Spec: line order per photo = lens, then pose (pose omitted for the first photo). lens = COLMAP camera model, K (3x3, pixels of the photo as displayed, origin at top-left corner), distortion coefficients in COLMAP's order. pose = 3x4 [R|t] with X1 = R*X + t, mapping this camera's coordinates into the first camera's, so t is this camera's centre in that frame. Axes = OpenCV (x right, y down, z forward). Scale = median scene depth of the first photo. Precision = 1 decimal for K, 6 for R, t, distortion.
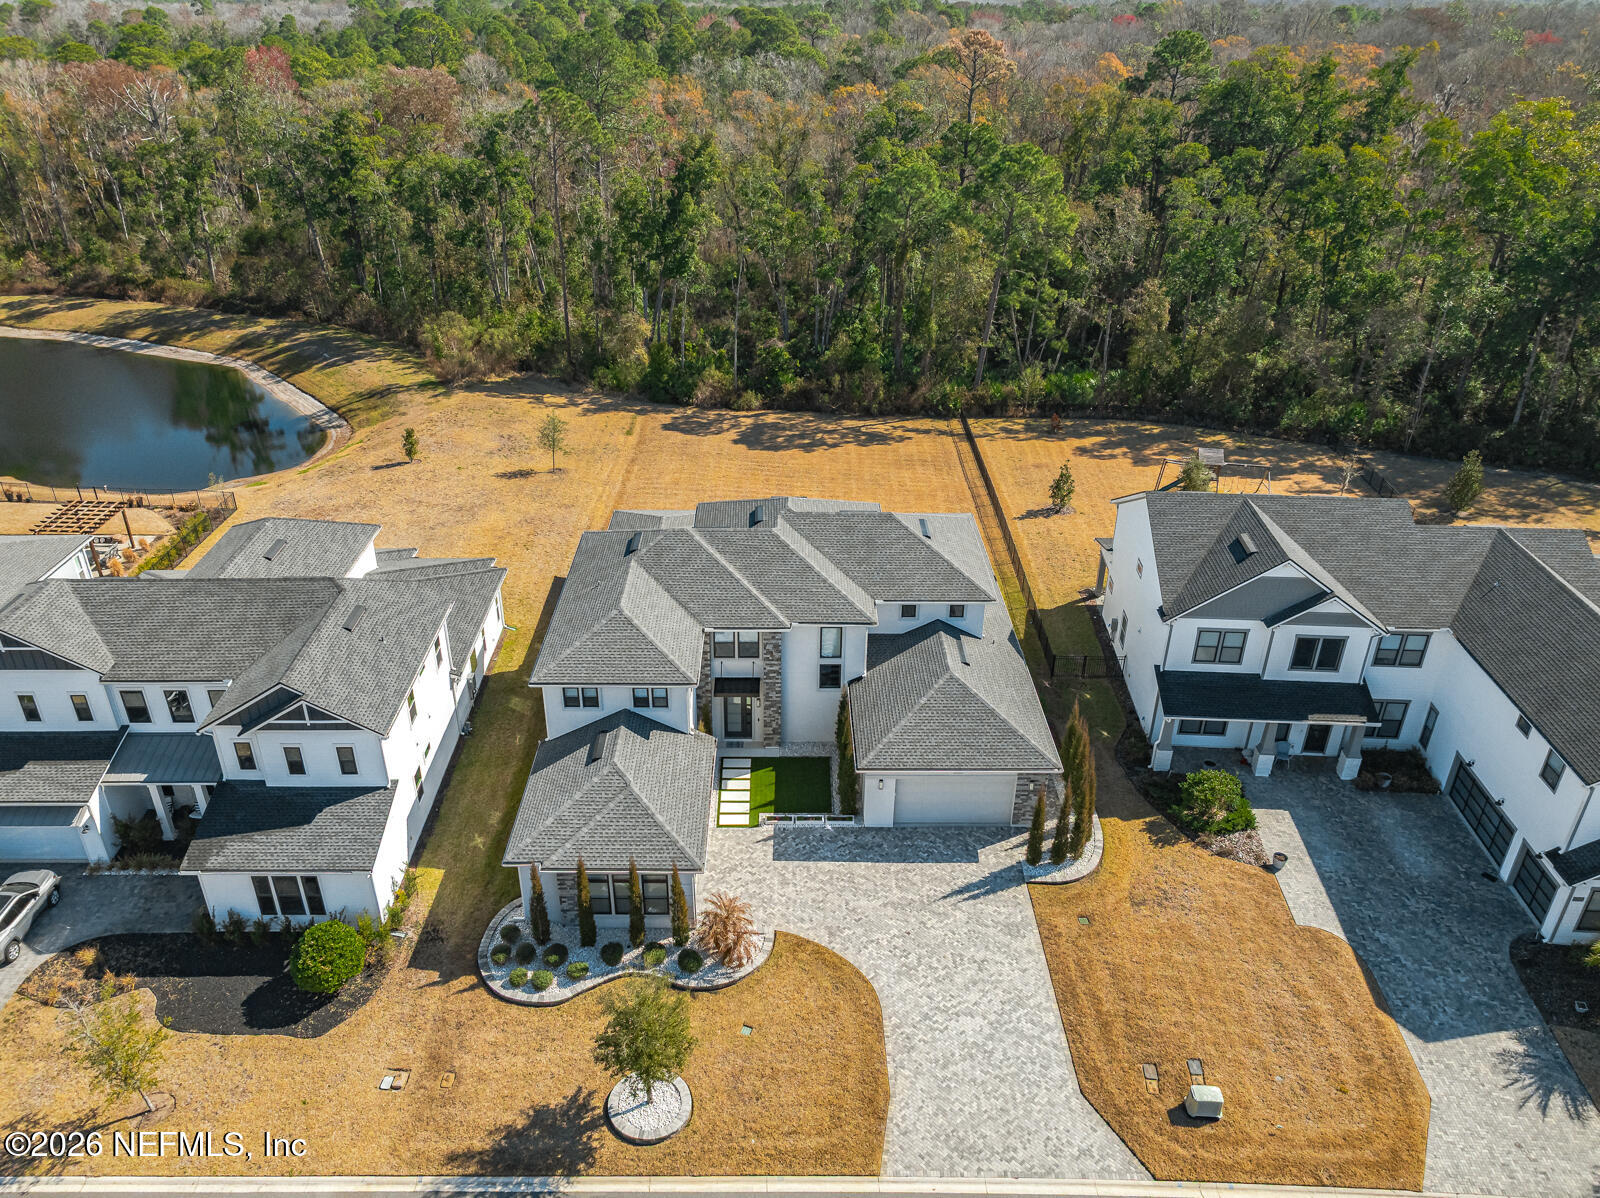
lens RADIAL K [[1126.8, 0, 770.6], [0, 1126.8, 594.8], [0, 0, 1]] dist [-0.014048, -0.000960]
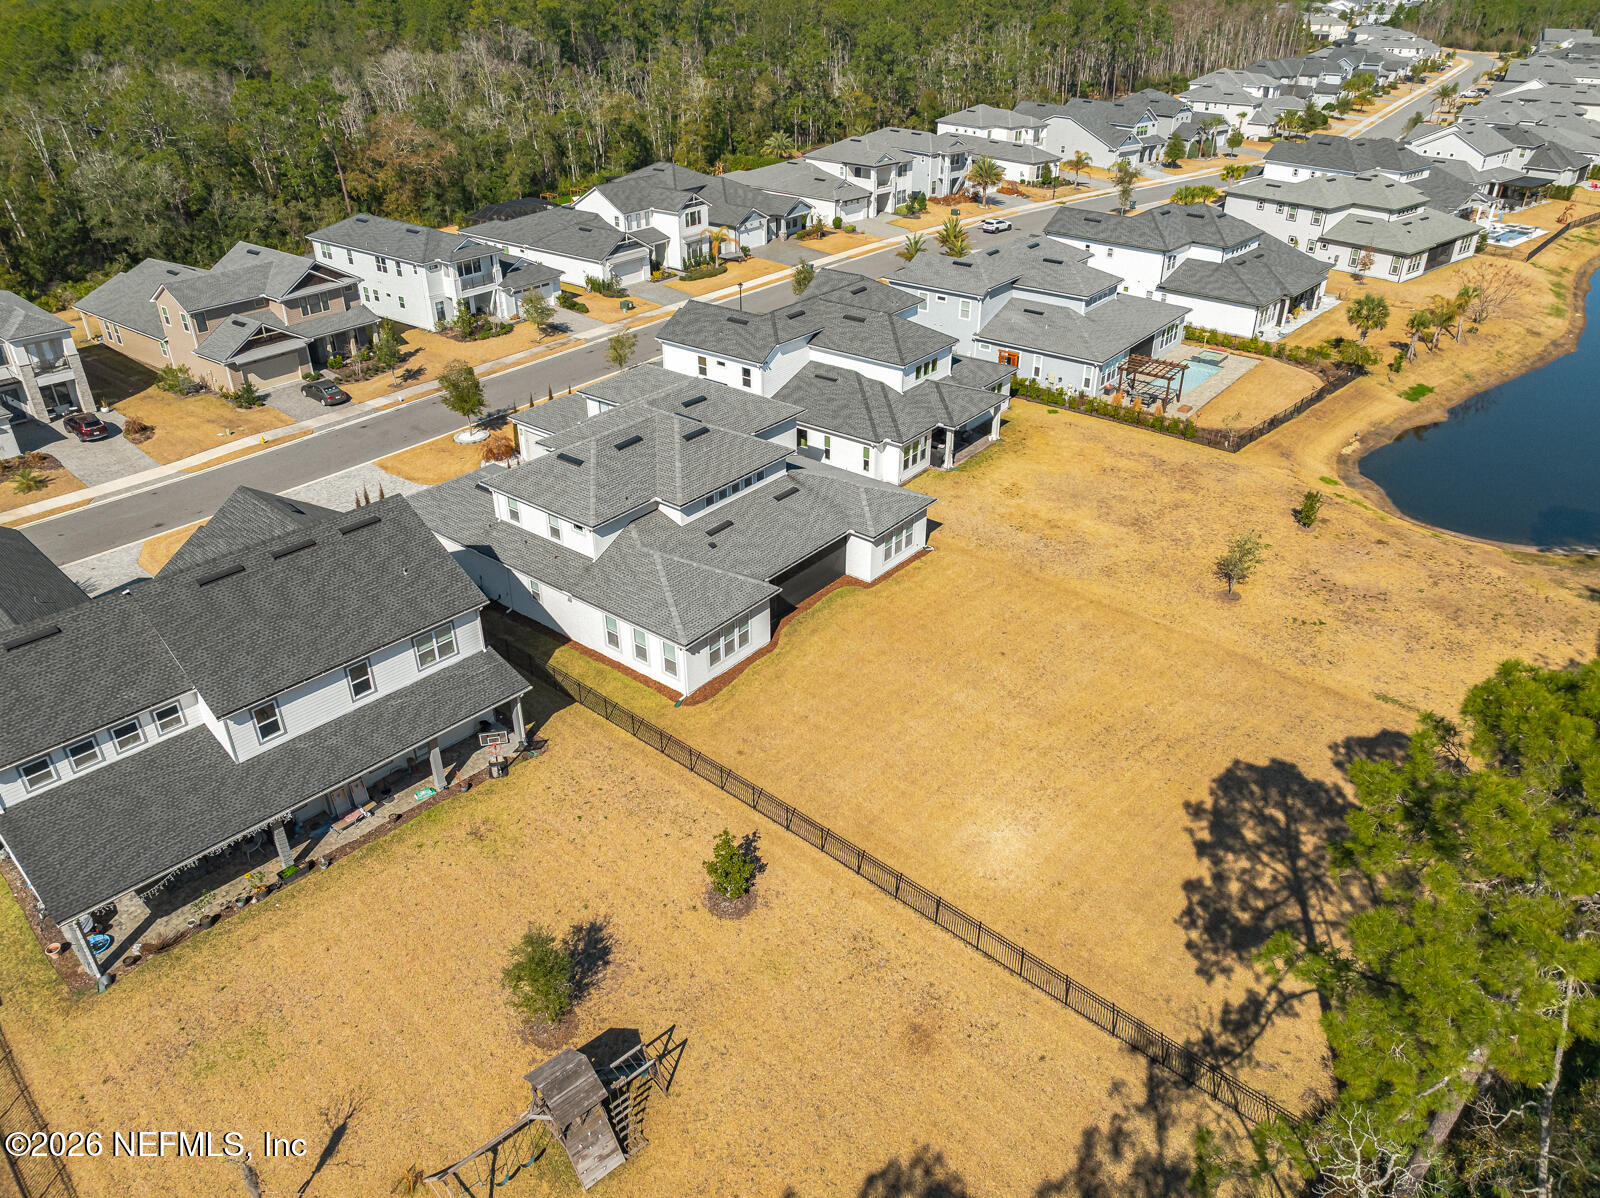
lens RADIAL K [[1126.8, 0, 770.6], [0, 1126.8, 594.8], [0, 0, 1]] dist [-0.014048, -0.000960]
pose [[-0.638941, 0.384996, -0.665982, 0.474016], [-0.364181, 0.611194, 0.702719, -0.482454], [0.677589, 0.691534, -0.250309, 0.870902]]
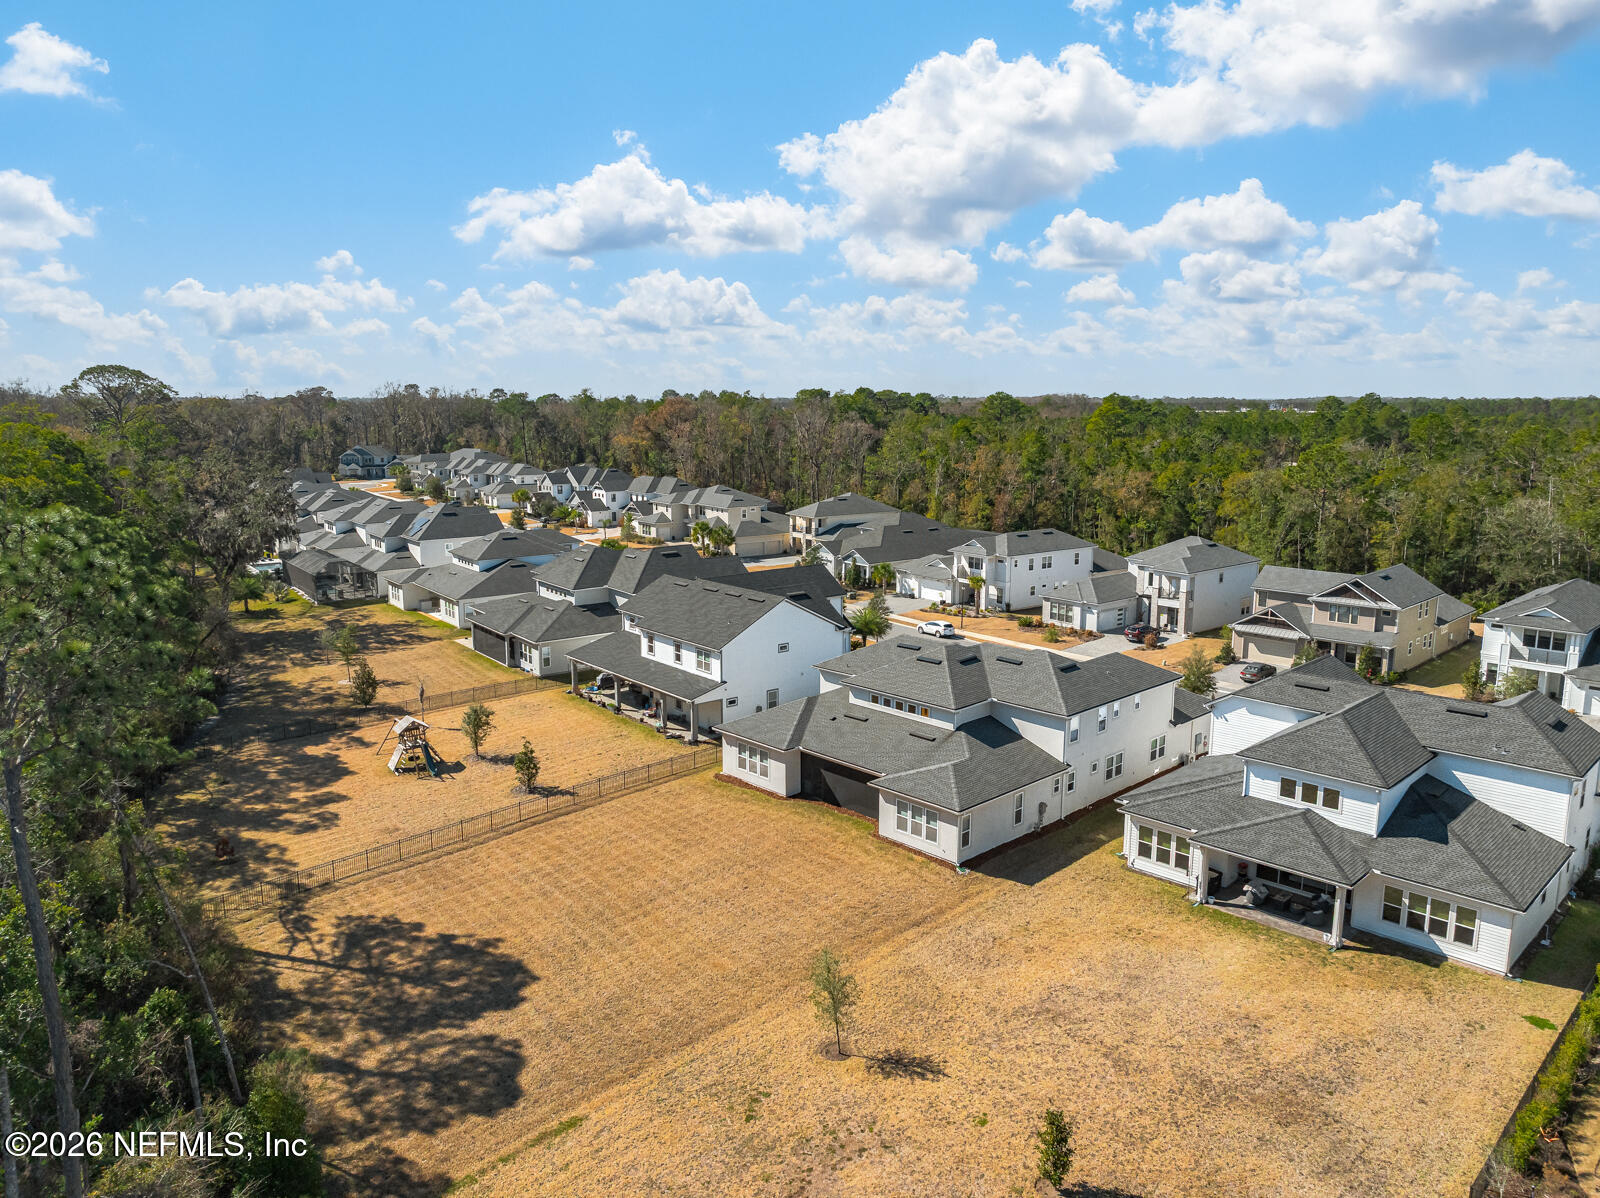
lens RADIAL K [[1140.1, 0, 800.0], [0, 1140.1, 599.0], [0, 0, 1]] dist [0.027635, 0.000404]
pose [[-0.683866, -0.129553, 0.718013, -0.483414], [0.346840, 0.808075, 0.476148, -0.493932], [-0.641895, 0.574658, -0.507681, 1.040503]]
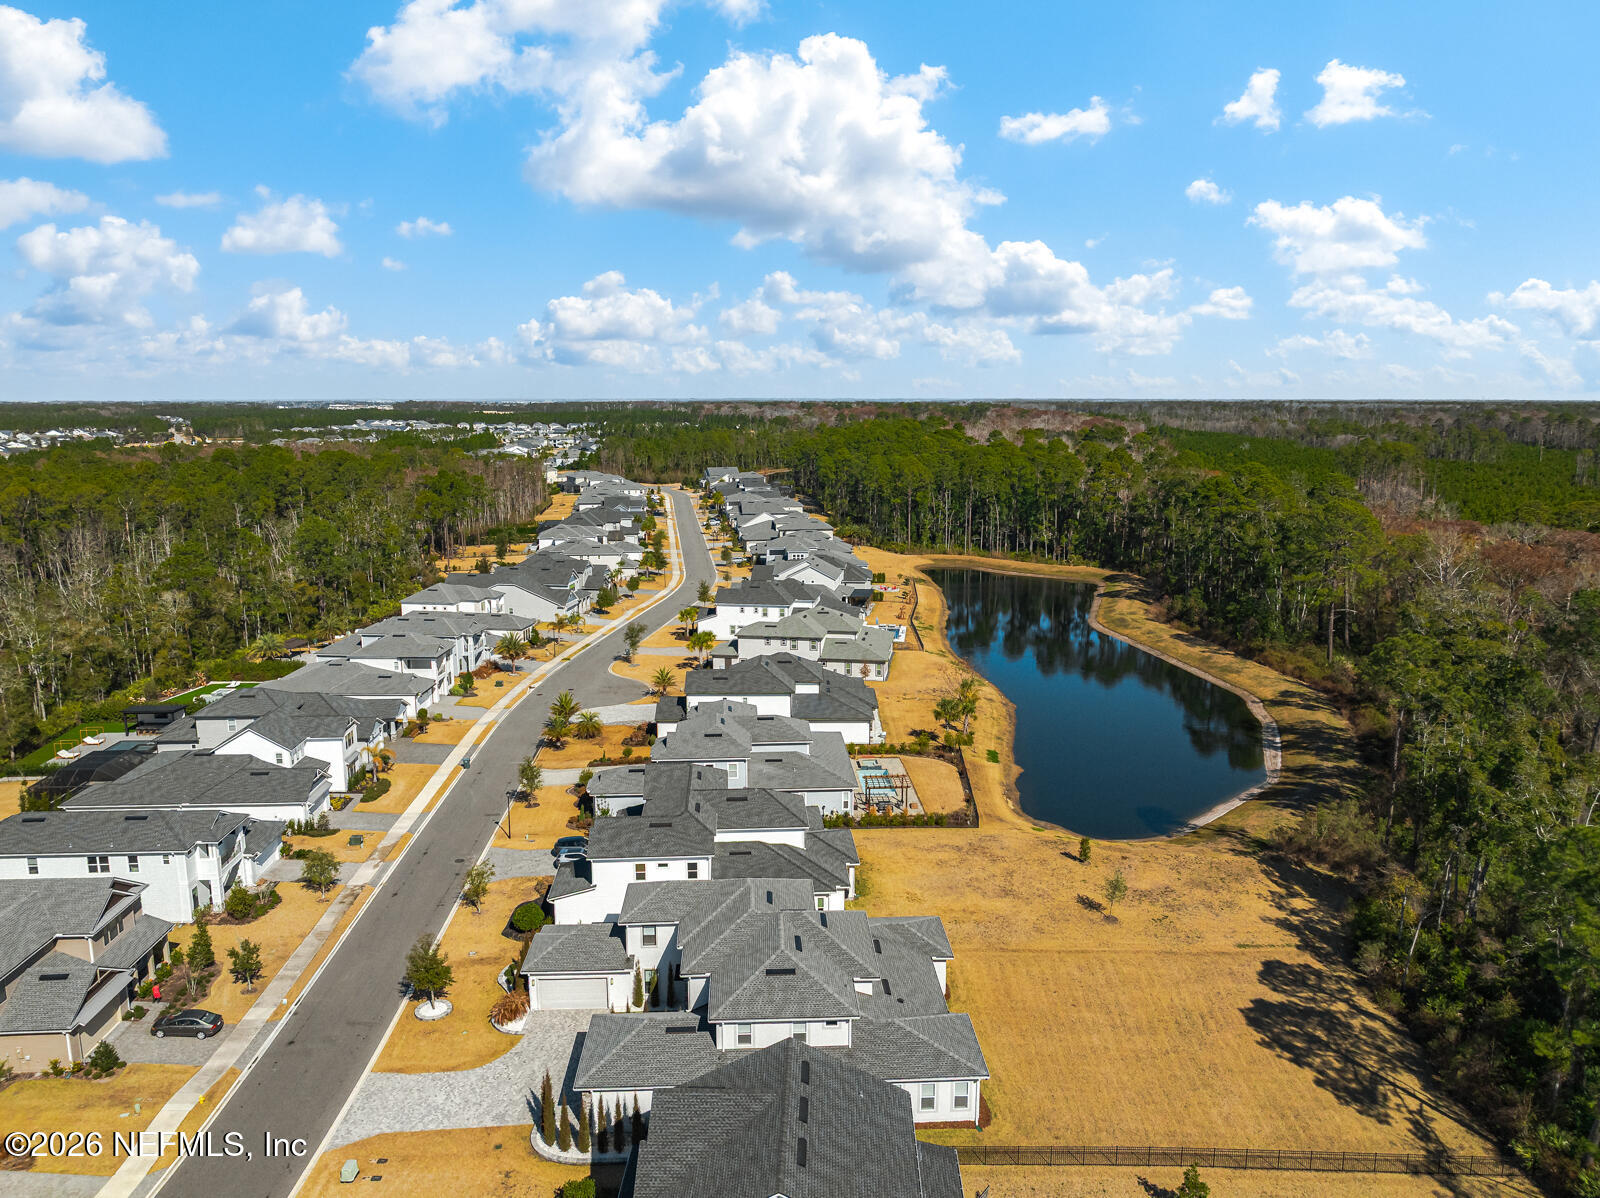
lens RADIAL K [[1179.4, 0, 776.8], [0, 1179.4, 599.2], [0, 0, 1]] dist [-0.074636, 0.067834]
pose [[0.031752, 0.179902, -0.983172, 0.801578], [-0.470725, 0.870438, 0.144071, -0.359893], [0.881708, 0.458229, 0.112323, 0.379966]]
